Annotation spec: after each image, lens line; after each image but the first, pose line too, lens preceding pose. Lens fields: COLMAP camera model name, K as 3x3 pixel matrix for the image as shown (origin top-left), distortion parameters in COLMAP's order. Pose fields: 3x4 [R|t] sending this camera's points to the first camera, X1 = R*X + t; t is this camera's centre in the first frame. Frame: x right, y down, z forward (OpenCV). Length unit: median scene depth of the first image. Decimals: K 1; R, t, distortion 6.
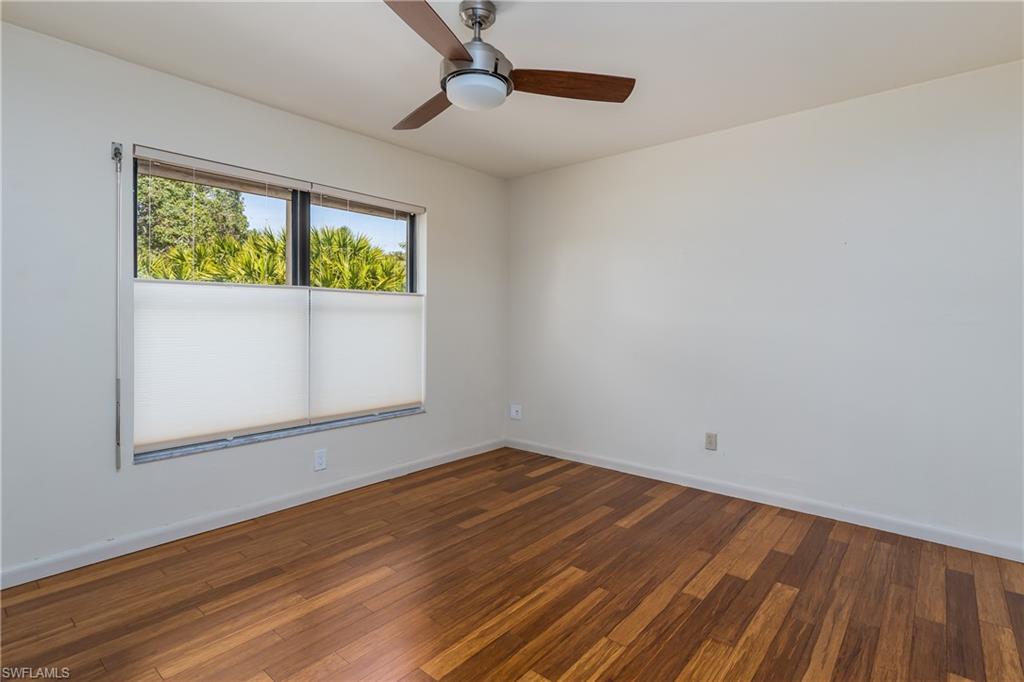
lens RADIAL K [[499.6, 0, 515.5], [0, 499.6, 324.6], [0, 0, 1]] dist [0.000360, -0.000115]
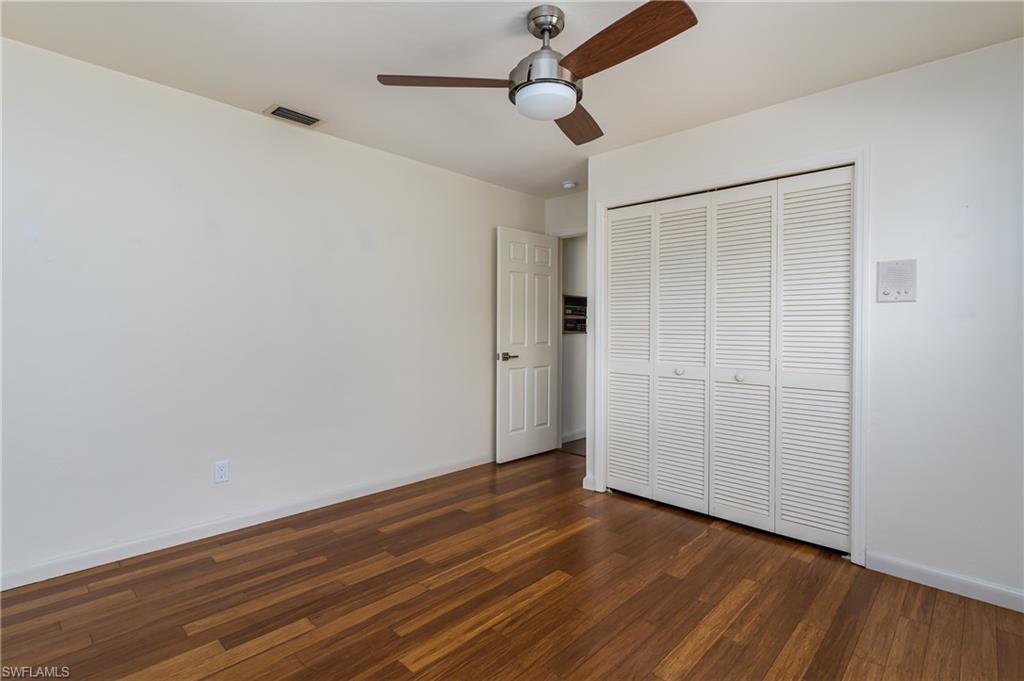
lens RADIAL K [[499.6, 0, 515.5], [0, 499.6, 324.1], [0, 0, 1]] dist [0.000360, -0.000115]
pose [[-0.998441, -0.013086, 0.054269, -0.079405], [-0.012547, 0.999869, 0.010258, -0.034986], [-0.054396, 0.009561, -0.998474, 2.008809]]
